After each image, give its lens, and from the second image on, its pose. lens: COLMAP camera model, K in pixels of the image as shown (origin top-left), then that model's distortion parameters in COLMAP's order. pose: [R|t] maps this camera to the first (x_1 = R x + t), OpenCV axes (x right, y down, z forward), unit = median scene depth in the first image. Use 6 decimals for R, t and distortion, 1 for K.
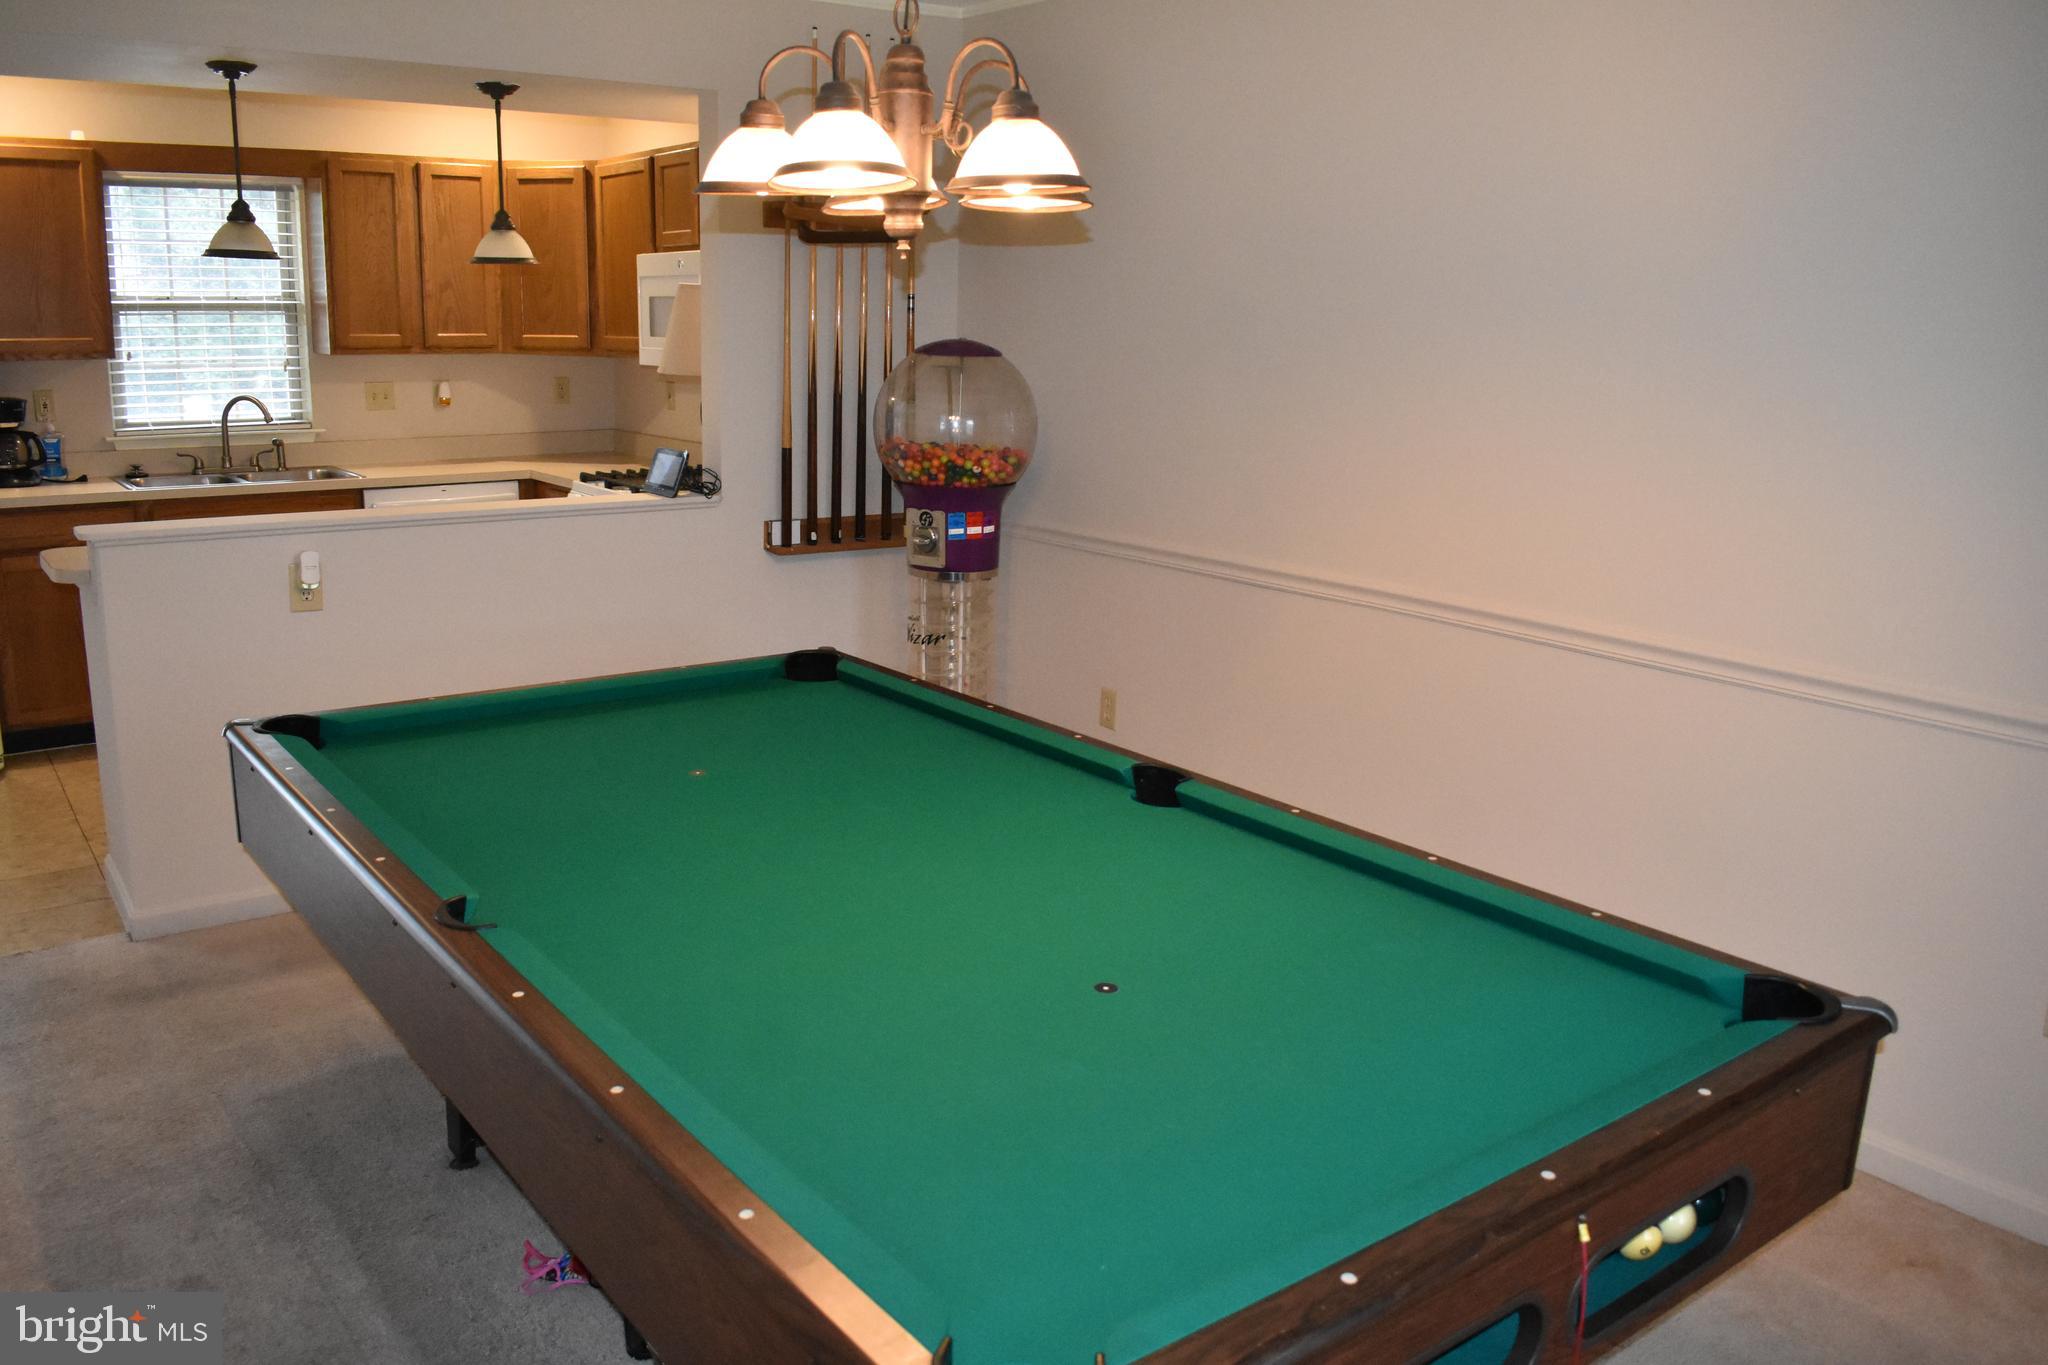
lens RADIAL K [[1593.6, 0, 1008.1], [0, 1593.6, 680.4], [0, 0, 1]] dist [-0.096911, 0.016741]
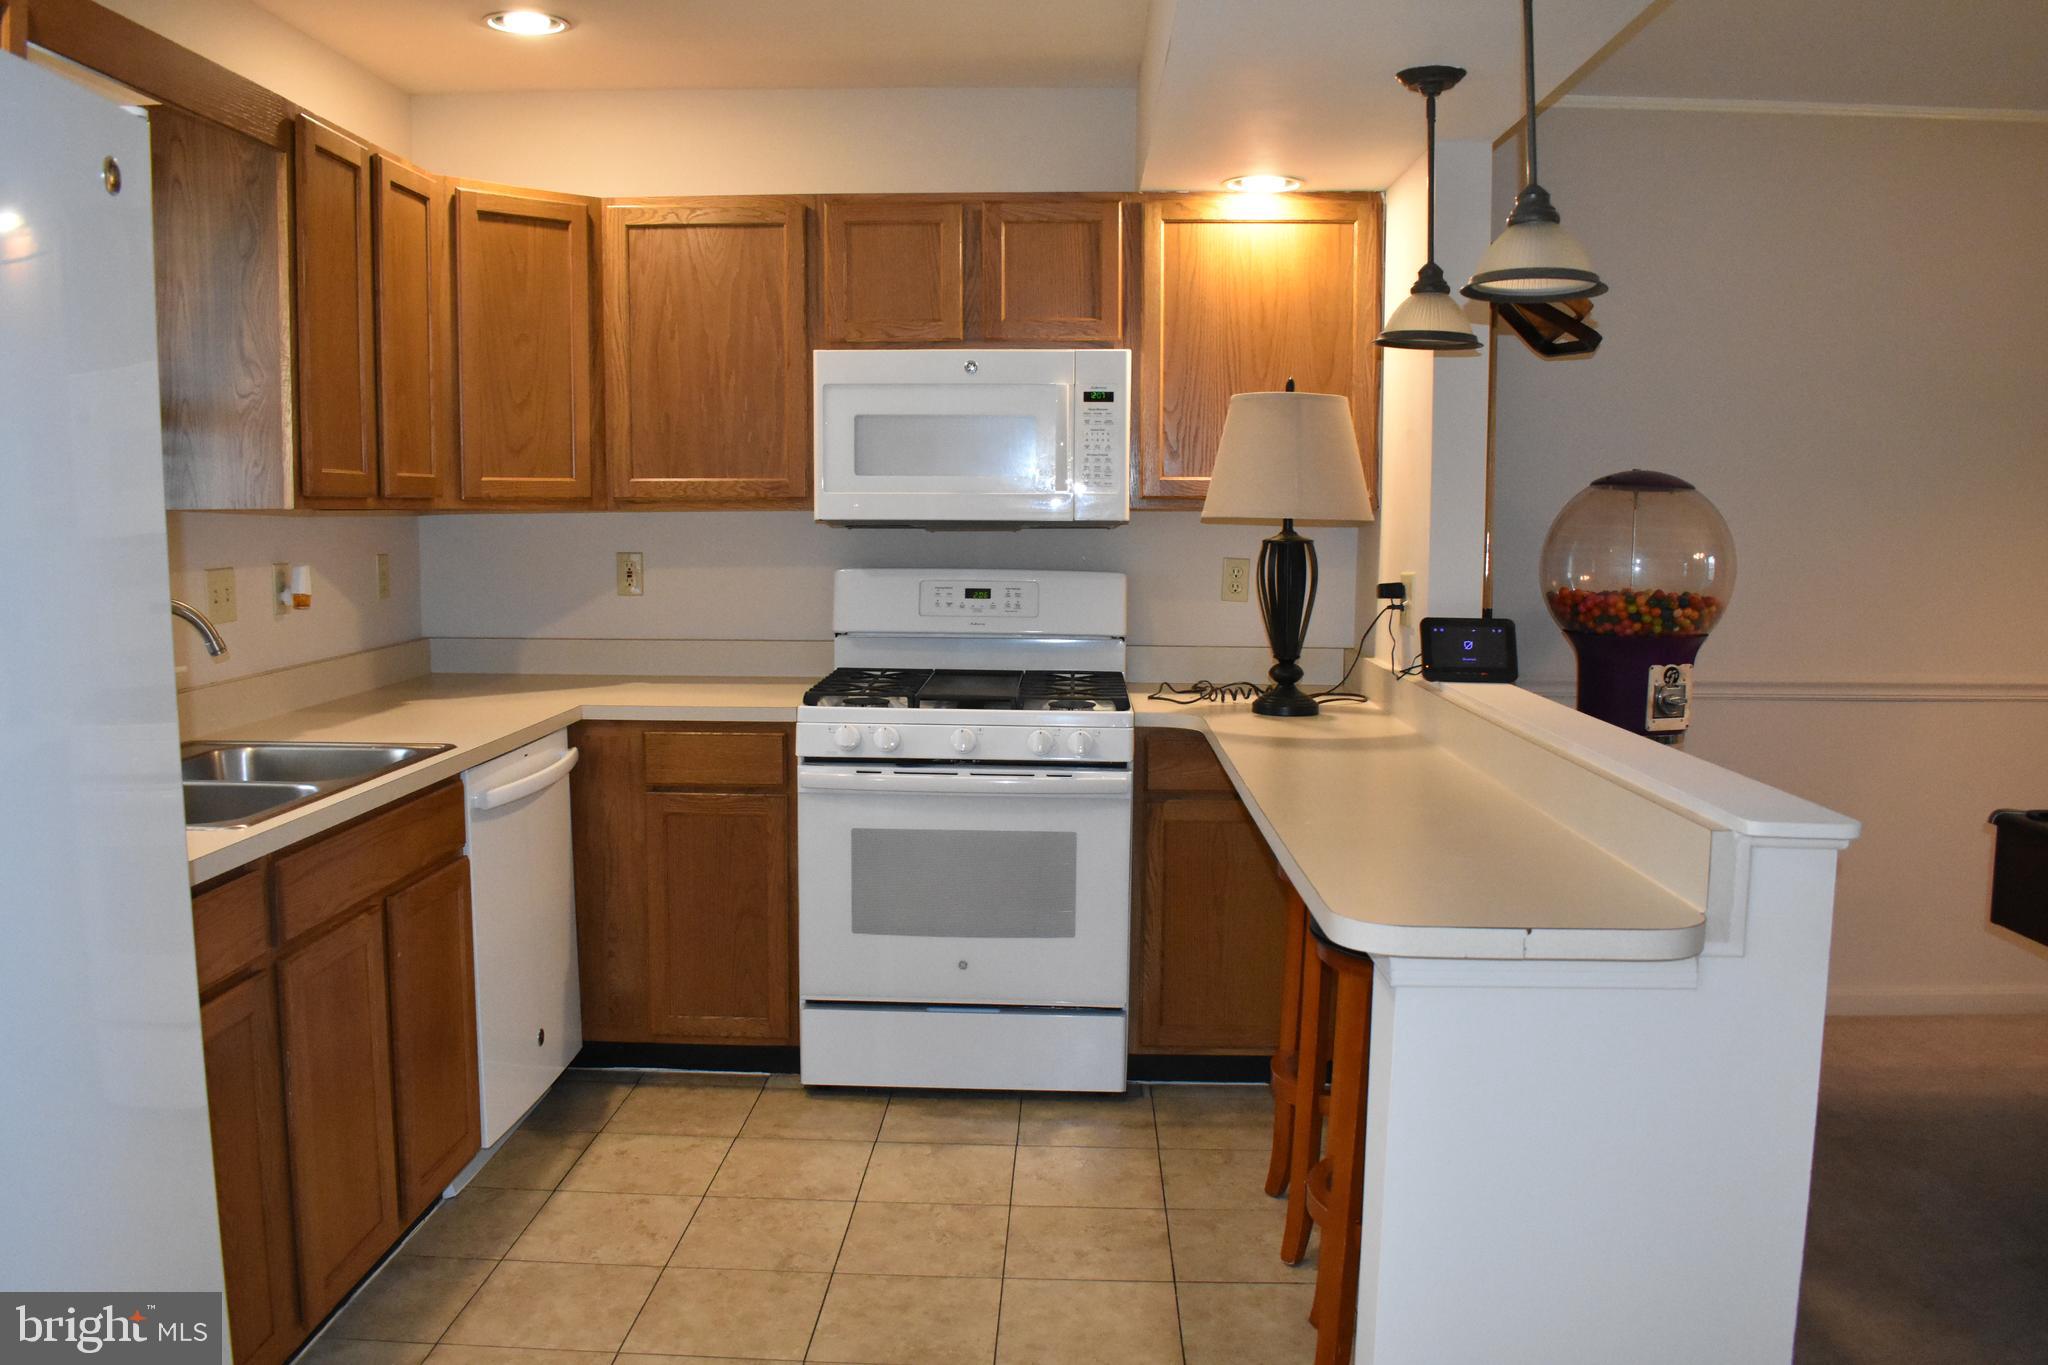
lens RADIAL K [[1593.6, 0, 1015.0], [0, 1593.6, 682.2], [0, 0, 1]] dist [-0.096911, 0.016741]
pose [[0.627241, -0.100364, 0.772331, -0.838106], [0.179860, 0.983523, -0.018263, -0.131497], [-0.757772, 0.150366, 0.634957, 0.653015]]
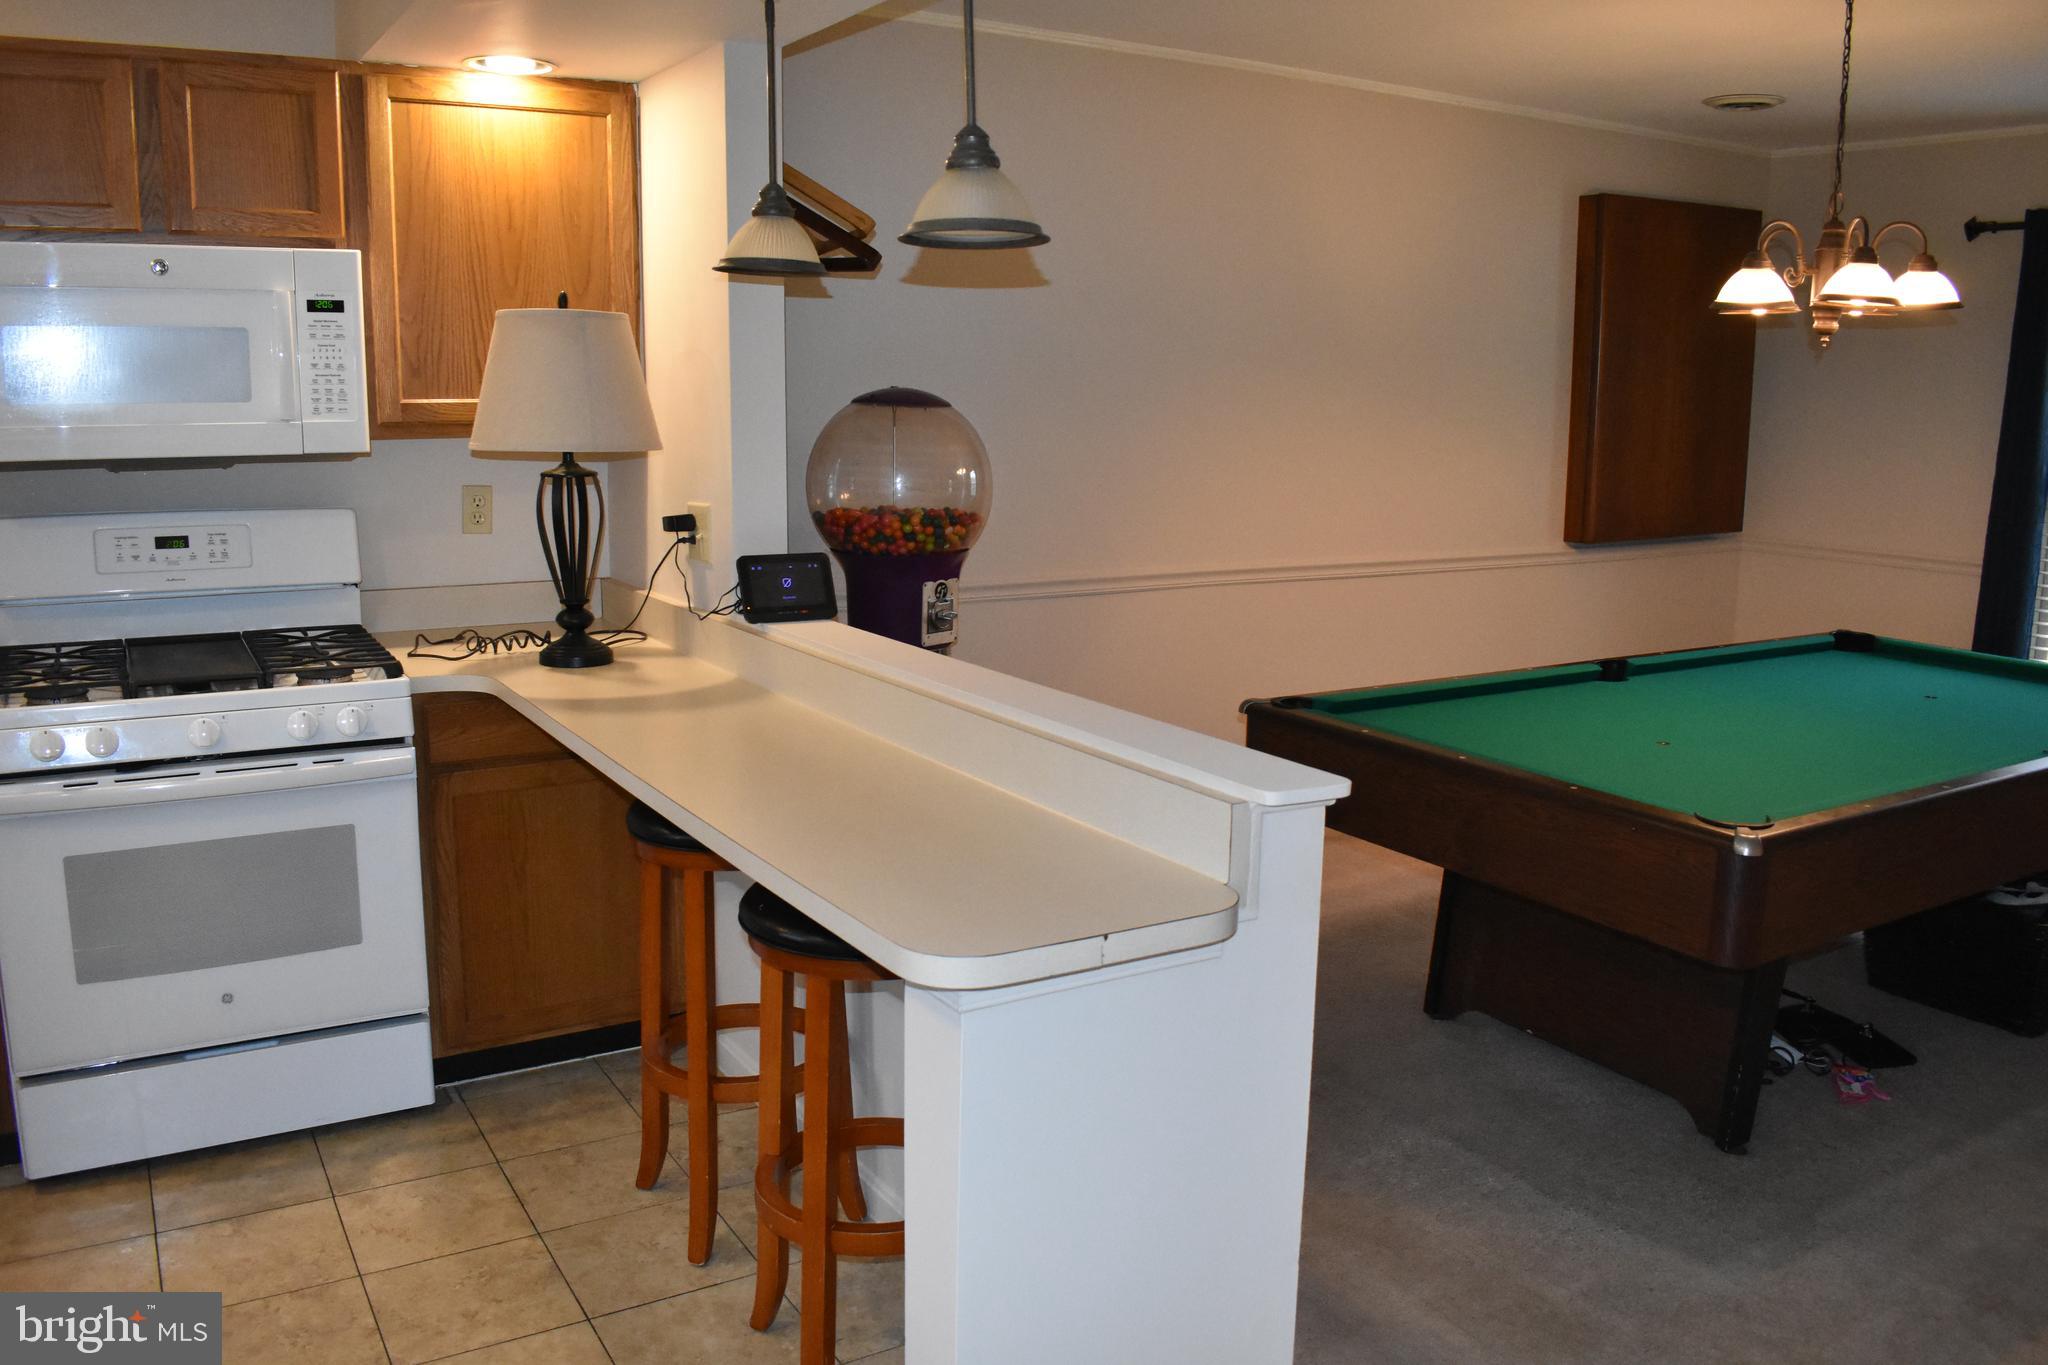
lens RADIAL K [[1593.6, 0, 1013.8], [0, 1593.6, 678.0], [0, 0, 1]] dist [-0.096911, 0.016741]
pose [[0.100130, -0.199592, 0.974750, -0.826033], [0.211007, 0.961649, 0.175234, -0.180773], [-0.972342, 0.188133, 0.138405, 0.758330]]
